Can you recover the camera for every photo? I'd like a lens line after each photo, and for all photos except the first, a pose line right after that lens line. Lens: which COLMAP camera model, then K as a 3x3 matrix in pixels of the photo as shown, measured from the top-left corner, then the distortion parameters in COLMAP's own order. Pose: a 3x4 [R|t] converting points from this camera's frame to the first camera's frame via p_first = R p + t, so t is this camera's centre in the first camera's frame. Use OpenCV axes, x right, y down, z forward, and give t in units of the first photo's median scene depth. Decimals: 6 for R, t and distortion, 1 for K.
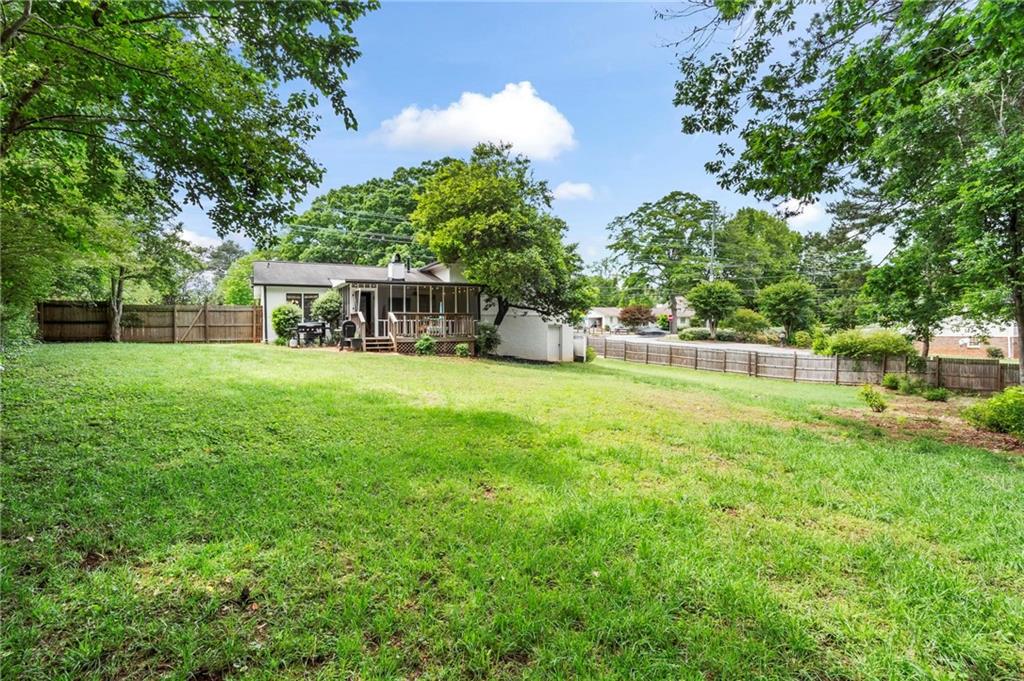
lens RADIAL K [[494.0, 0, 505.6], [0, 494.0, 330.9], [0, 0, 1]] dist [-0.041955, 0.022956]
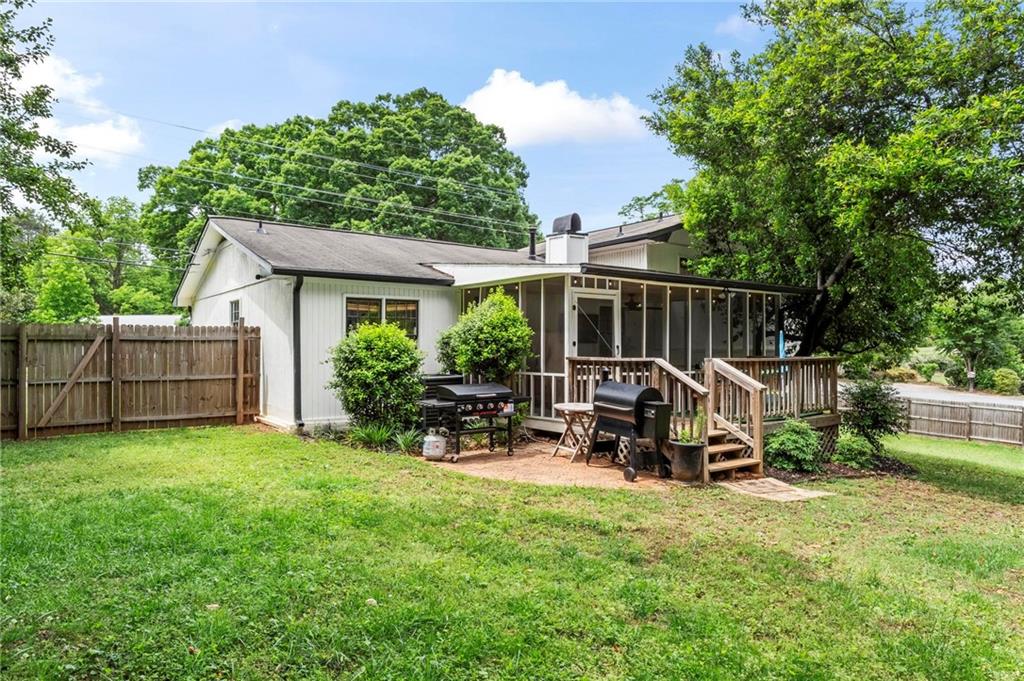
lens RADIAL K [[644.9, 0, 512.0], [0, 644.9, 340.5], [0, 0, 1]] dist [0.003088, 0.001078]
pose [[0.989248, 0.011623, 0.145787, -0.129418], [-0.009355, 0.999824, -0.016236, -0.011959], [-0.145950, 0.014698, 0.989183, 0.159492]]
